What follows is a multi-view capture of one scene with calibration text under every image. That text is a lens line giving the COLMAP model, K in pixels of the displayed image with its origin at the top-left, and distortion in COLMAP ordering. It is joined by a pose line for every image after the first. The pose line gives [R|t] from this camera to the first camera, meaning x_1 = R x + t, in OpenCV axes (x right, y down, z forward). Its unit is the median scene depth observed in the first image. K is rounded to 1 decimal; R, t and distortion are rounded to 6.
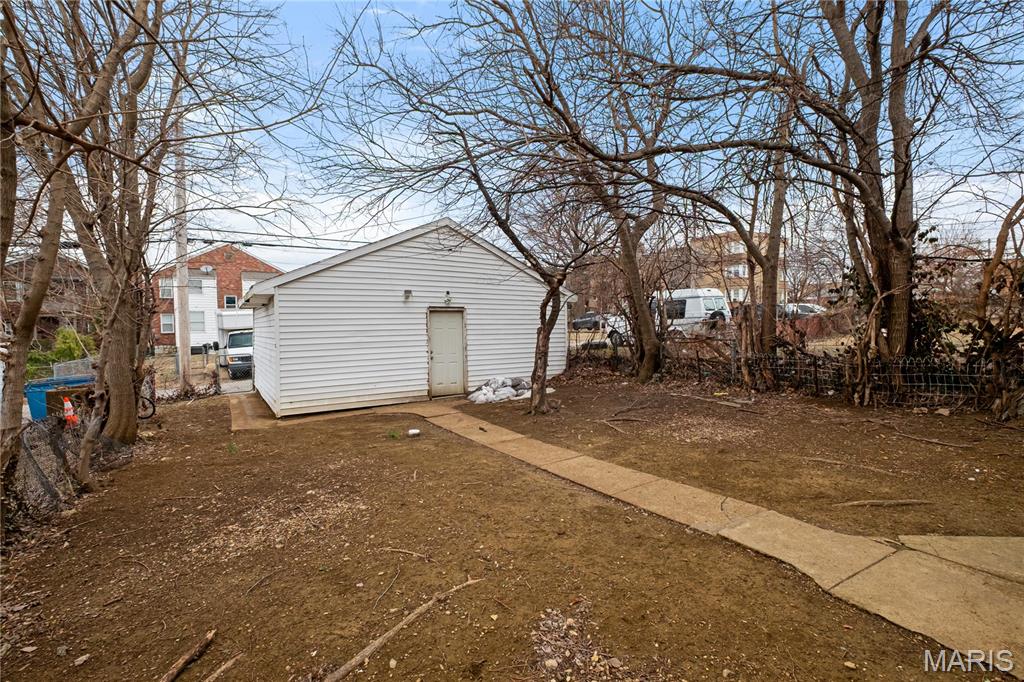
lens RADIAL K [[449.5, 0, 510.9], [0, 449.5, 340.5], [0, 0, 1]] dist [-0.002511, -0.000879]
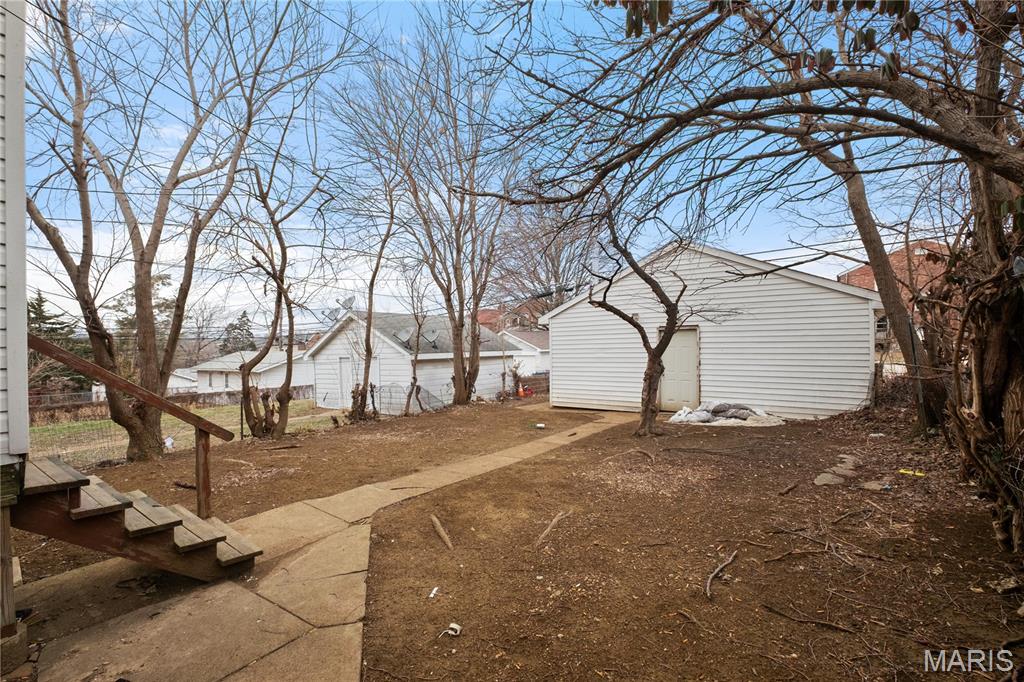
lens RADIAL K [[449.5, 0, 510.9], [0, 449.5, 340.5], [0, 0, 1]] dist [-0.002511, -0.000879]
pose [[0.369752, 0.001192, -0.929130, 1.604639], [-0.012558, 0.999914, -0.003715, -0.077644], [0.929046, 0.013042, 0.369735, 0.633308]]
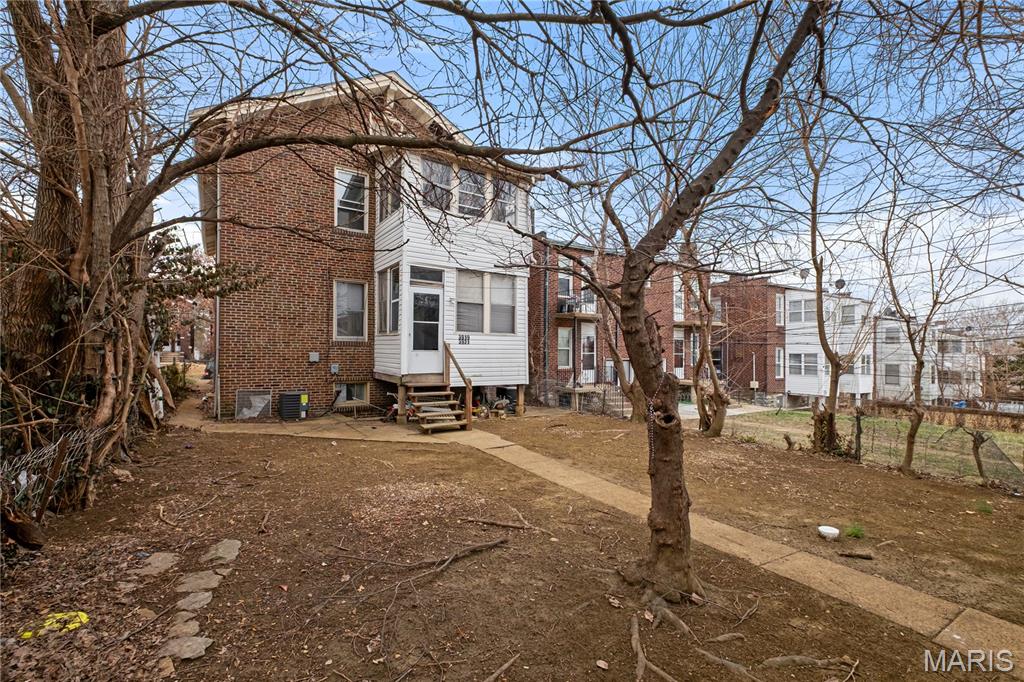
lens RADIAL K [[453.5, 0, 508.8], [0, 453.5, 346.2], [0, 0, 1]] dist [-0.001054, -0.000321]
pose [[-0.999928, 0.007445, -0.009438, 0.379007], [0.007317, 0.999881, 0.013554, -0.108076], [0.009538, 0.013484, -0.999864, 2.555081]]
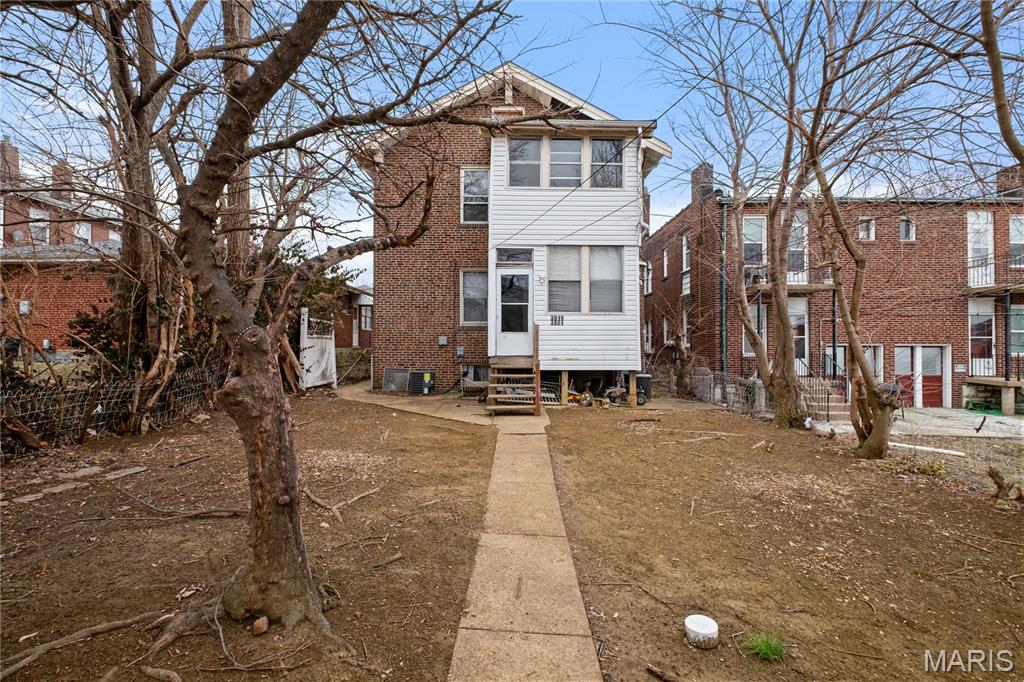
lens RADIAL K [[449.5, 0, 510.9], [0, 449.5, 340.5], [0, 0, 1]] dist [-0.002511, -0.000879]
pose [[-0.836787, 0.016442, 0.547282, -0.447051], [0.026103, 0.999610, 0.009880, -0.039160], [-0.546906, 0.022553, -0.836890, 2.139667]]
